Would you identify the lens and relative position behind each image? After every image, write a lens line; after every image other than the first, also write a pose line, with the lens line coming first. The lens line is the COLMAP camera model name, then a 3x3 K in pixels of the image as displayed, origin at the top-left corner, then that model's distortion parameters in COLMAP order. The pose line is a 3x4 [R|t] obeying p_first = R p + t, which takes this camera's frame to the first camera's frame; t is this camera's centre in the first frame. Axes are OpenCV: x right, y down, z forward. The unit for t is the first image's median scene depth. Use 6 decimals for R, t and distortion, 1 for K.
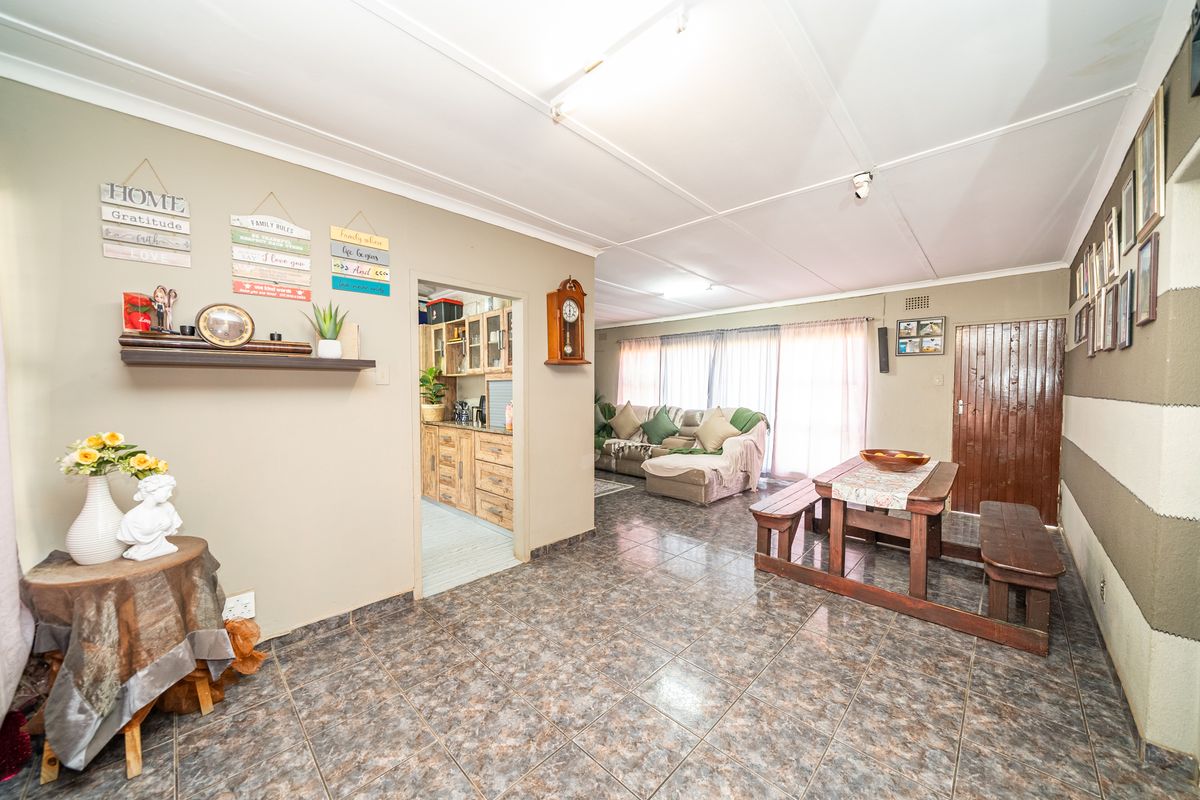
lens RADIAL K [[418.7, 0, 598.8], [0, 418.7, 402.9], [0, 0, 1]] dist [0.000551, 0.000053]
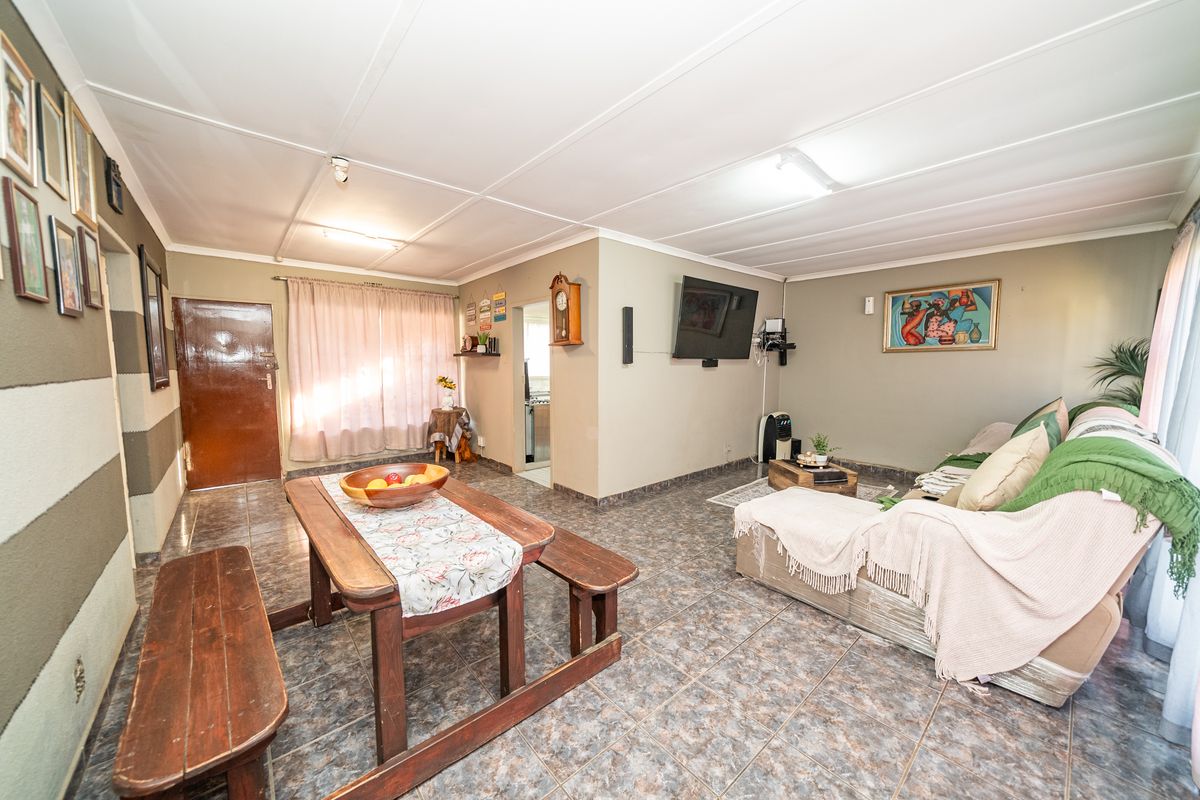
lens RADIAL K [[418.7, 0, 595.6], [0, 418.7, 401.3], [0, 0, 1]] dist [0.000551, 0.000053]
pose [[-0.085075, 0.095282, -0.991808, 1.141015], [-0.030958, 0.994684, 0.098213, -0.054435], [0.995893, 0.039060, -0.081673, 1.202200]]
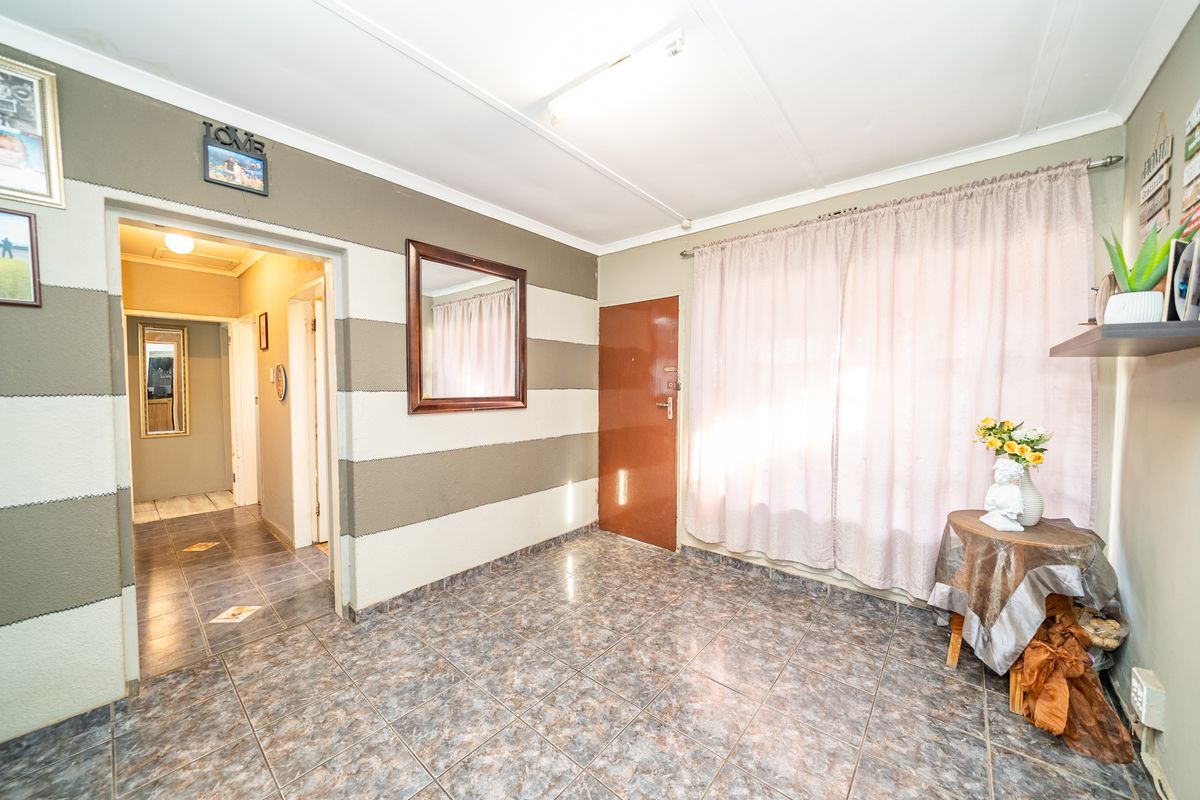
lens RADIAL K [[418.7, 0, 619.1], [0, 418.7, 403.5], [0, 0, 1]] dist [0.000551, 0.000053]
pose [[-0.996292, 0.005690, -0.085844, 0.012513], [-0.000253, 0.997612, 0.069064, -0.025560], [0.086032, 0.068830, -0.993912, 0.943348]]
